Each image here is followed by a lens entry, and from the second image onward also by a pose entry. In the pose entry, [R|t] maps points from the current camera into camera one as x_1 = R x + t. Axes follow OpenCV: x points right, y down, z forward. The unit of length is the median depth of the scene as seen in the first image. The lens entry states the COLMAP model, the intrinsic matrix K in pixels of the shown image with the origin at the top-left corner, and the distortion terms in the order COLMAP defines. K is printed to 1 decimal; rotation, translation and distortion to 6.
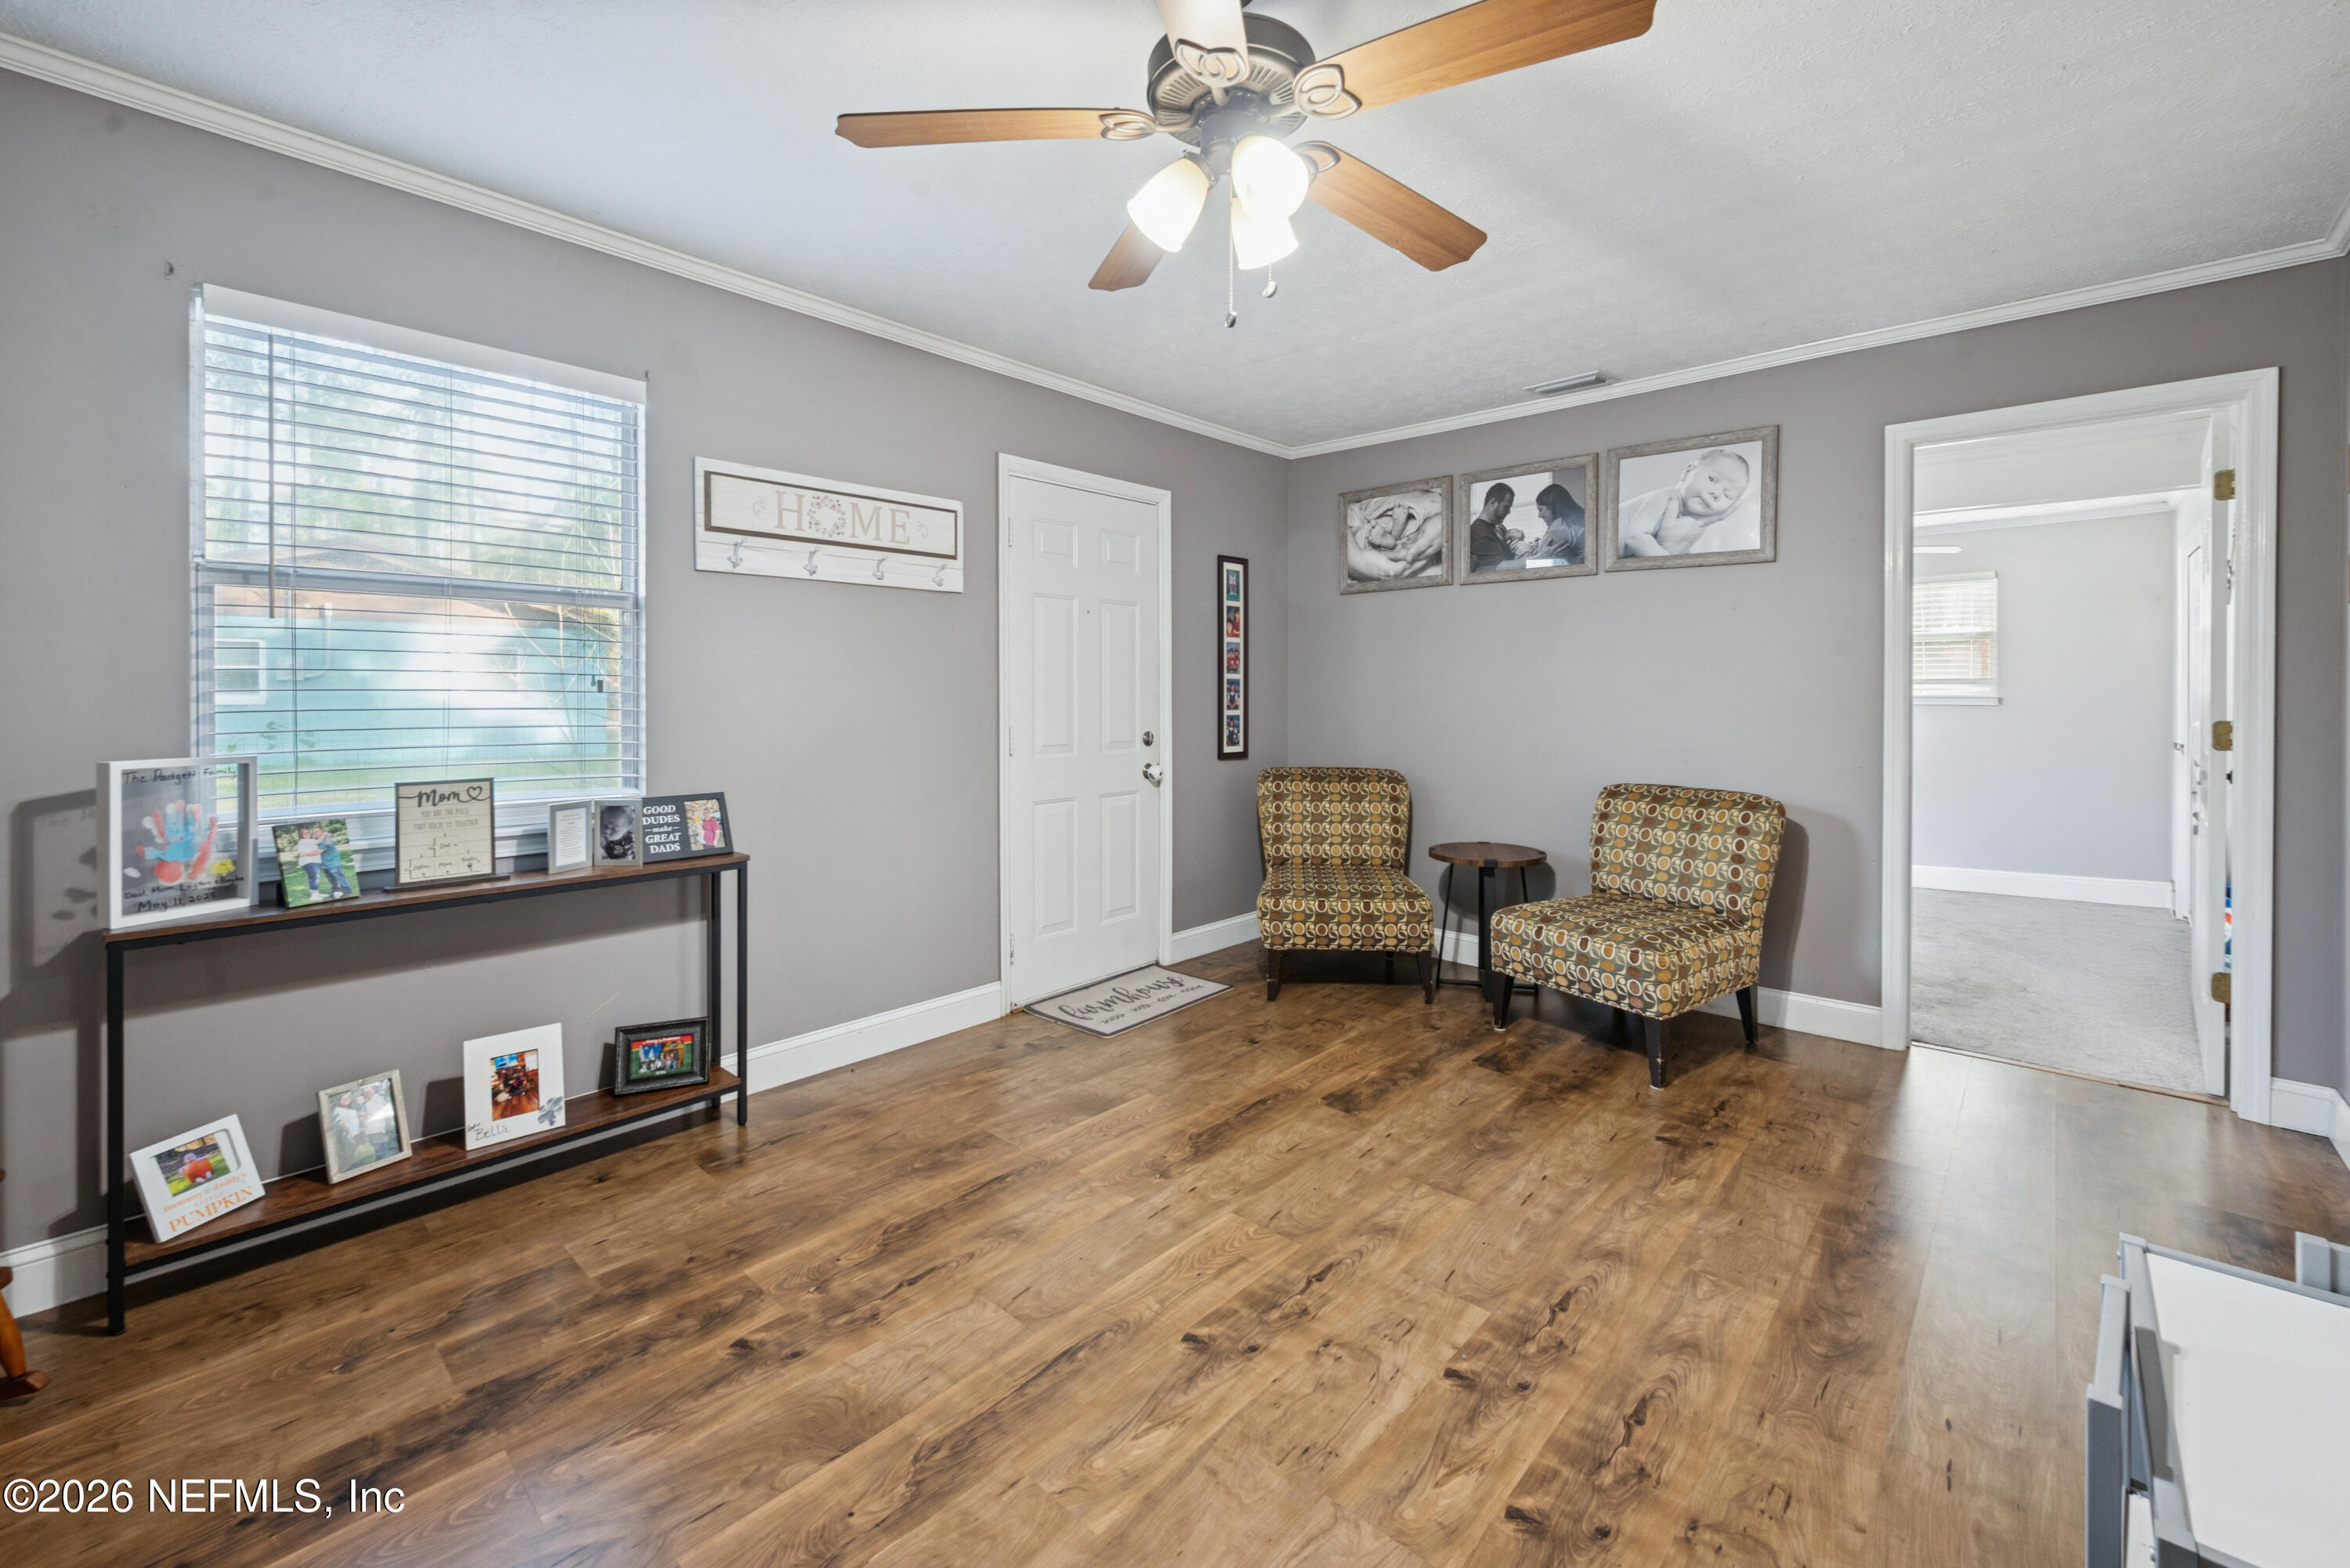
lens RADIAL K [[971.2, 0, 1172.1], [0, 971.2, 697.2], [0, 0, 1]] dist [0.000683, 0.000251]
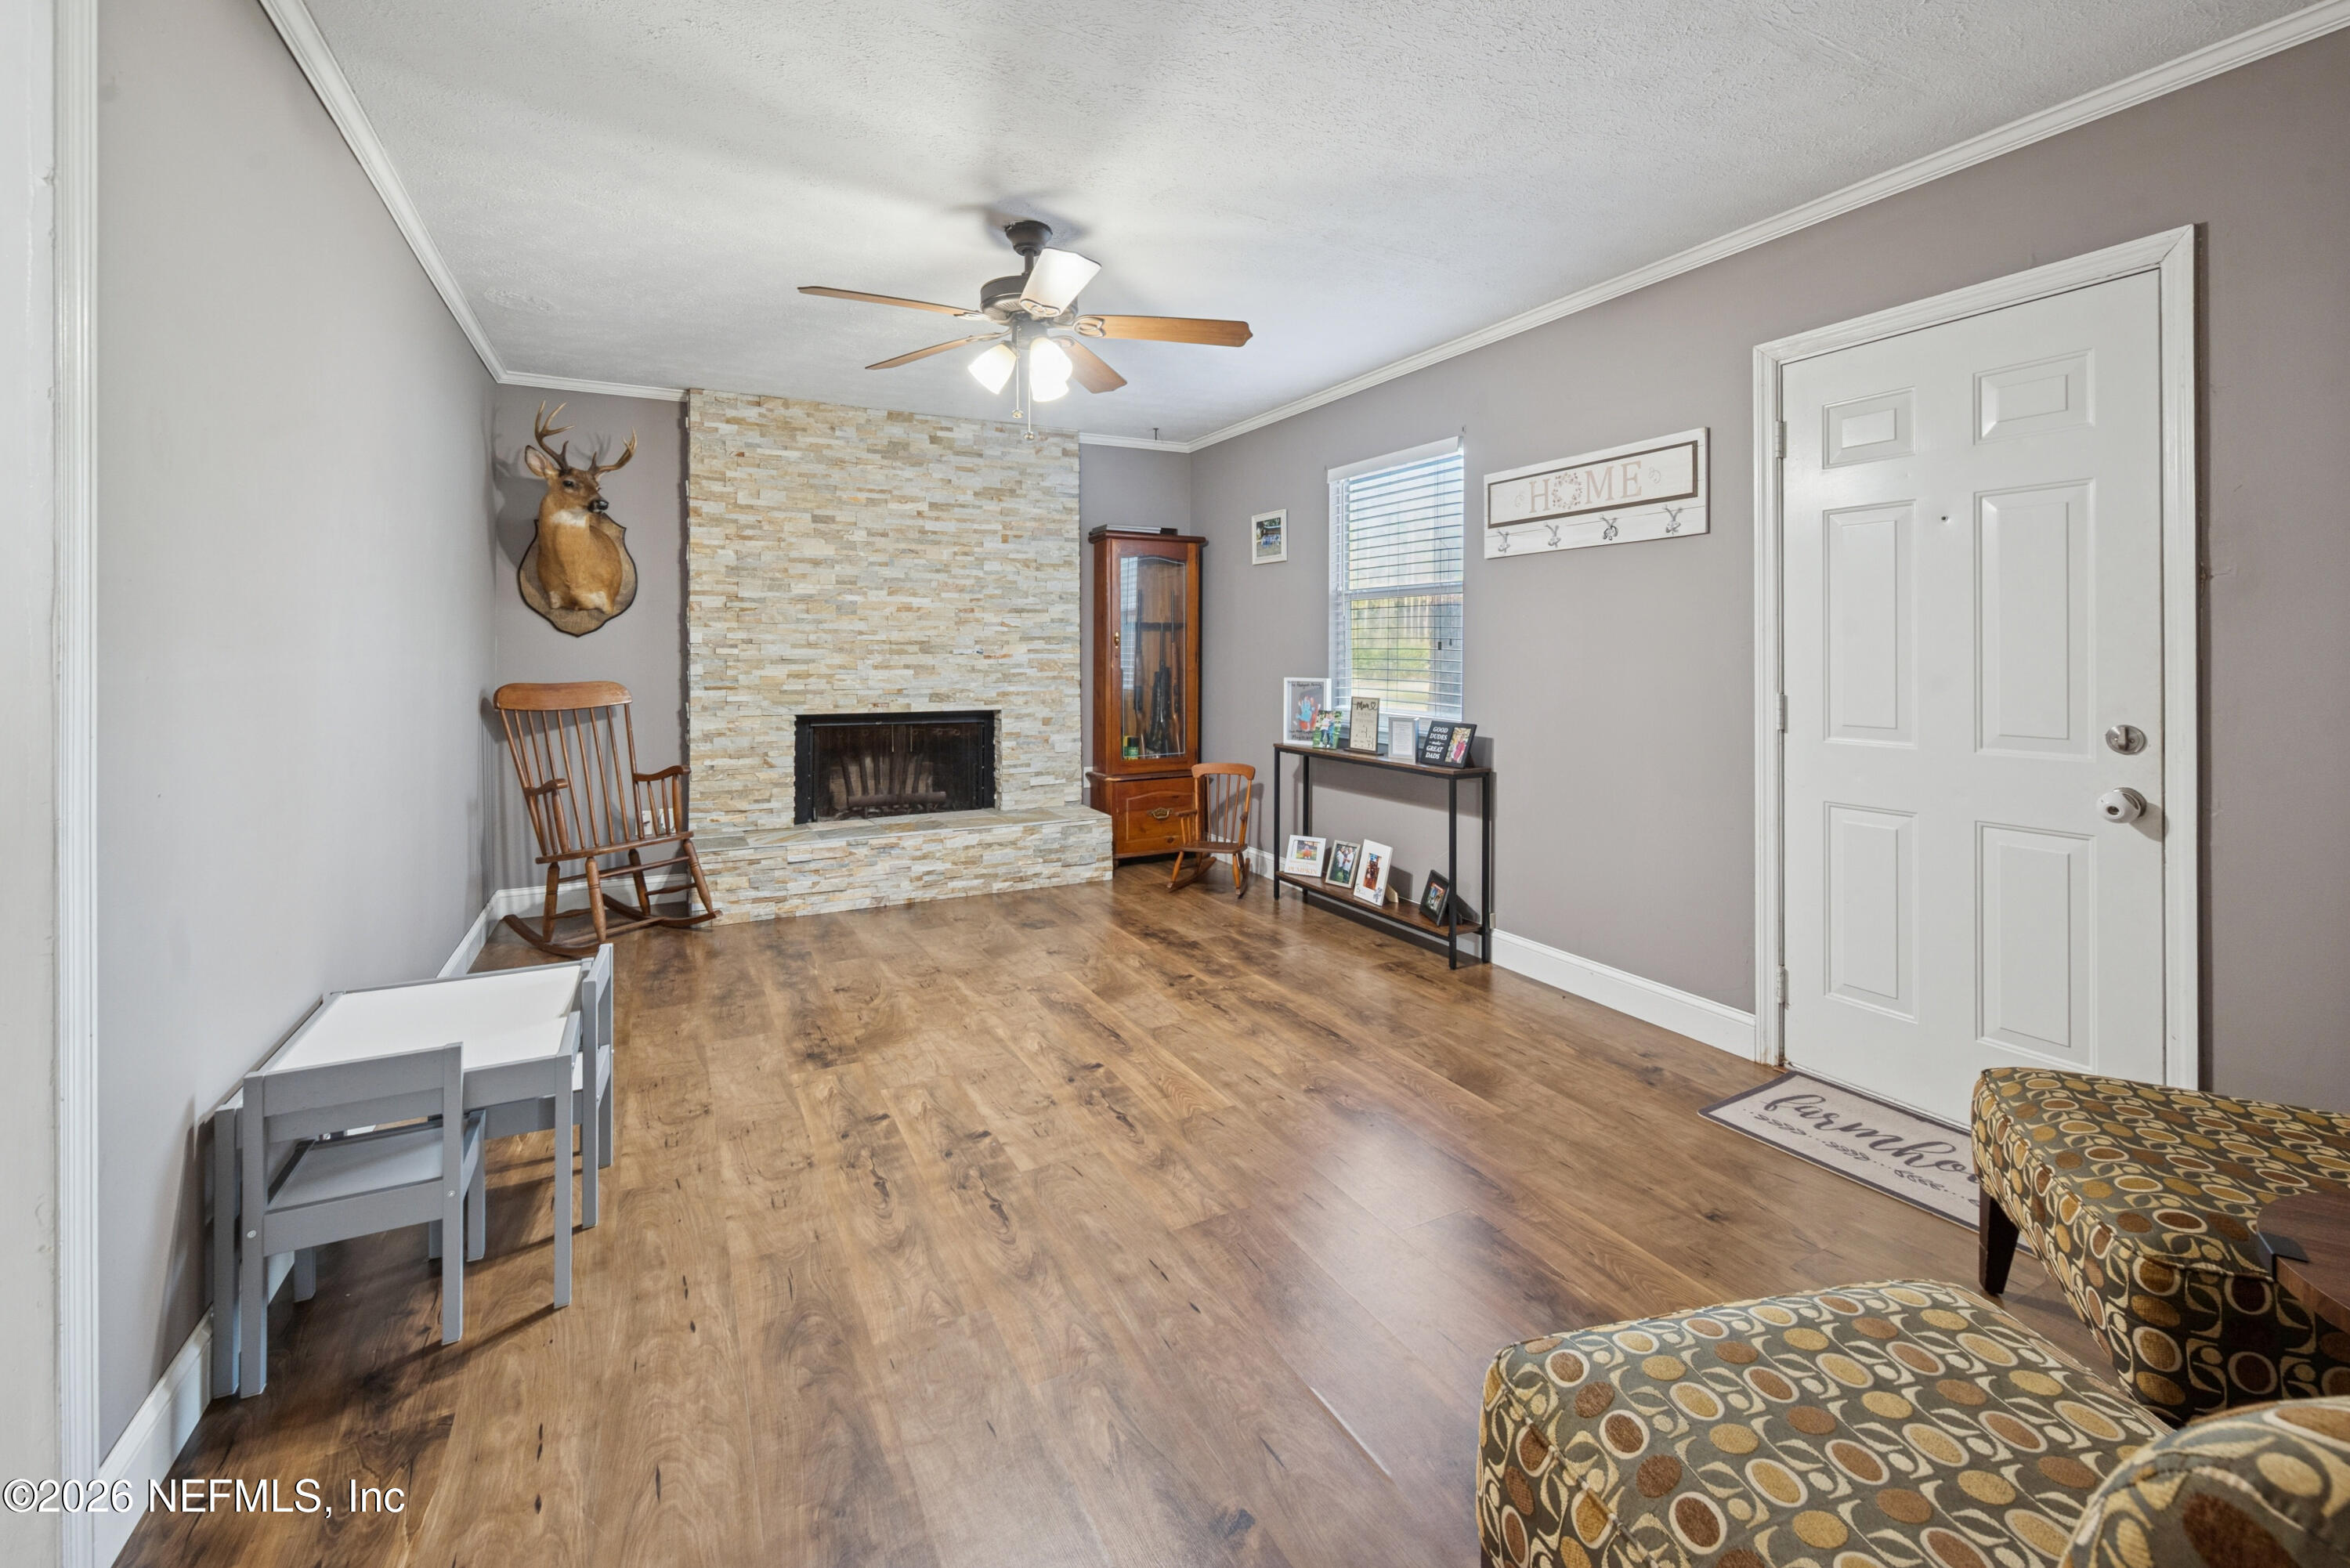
lens RADIAL K [[974.4, 0, 1185.7], [0, 974.4, 651.0], [0, 0, 1]] dist [-0.002833, -0.000162]
pose [[-0.333454, -0.001543, -0.942765, 1.153422], [-0.005209, 0.999986, 0.000206, -0.001832], [0.942752, 0.004979, -0.333457, 1.320990]]
